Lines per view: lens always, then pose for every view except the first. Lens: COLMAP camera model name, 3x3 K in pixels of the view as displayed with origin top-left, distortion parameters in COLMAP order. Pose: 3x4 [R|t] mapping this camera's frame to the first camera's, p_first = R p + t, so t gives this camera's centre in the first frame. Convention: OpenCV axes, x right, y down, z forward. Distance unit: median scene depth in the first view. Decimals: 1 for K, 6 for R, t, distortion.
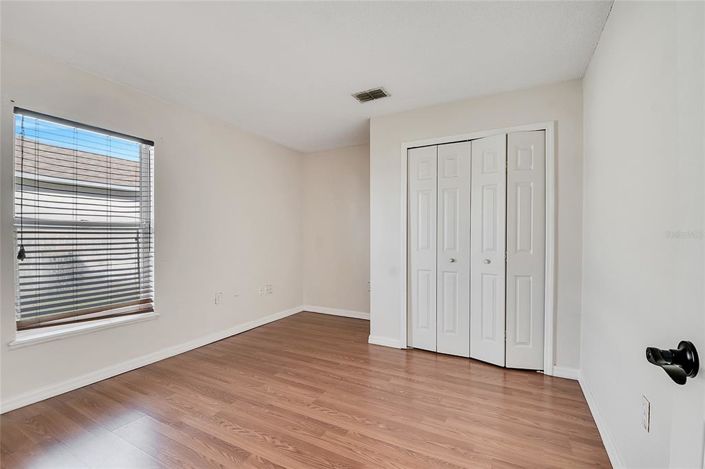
lens RADIAL K [[316.8, 0, 355.2], [0, 316.8, 237.6], [0, 0, 1]] dist [-0.005747, -0.000570]
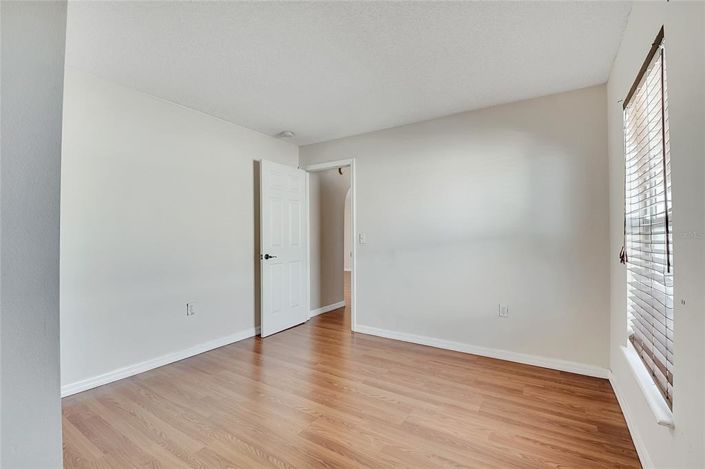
lens RADIAL K [[316.8, 0, 353.1], [0, 316.8, 237.6], [0, 0, 1]] dist [-0.005747, -0.000570]
pose [[-0.996284, -0.001480, 0.086118, -0.294780], [-0.001955, 0.999983, -0.005435, -0.000336], [-0.086109, -0.005583, -0.996270, 1.768368]]
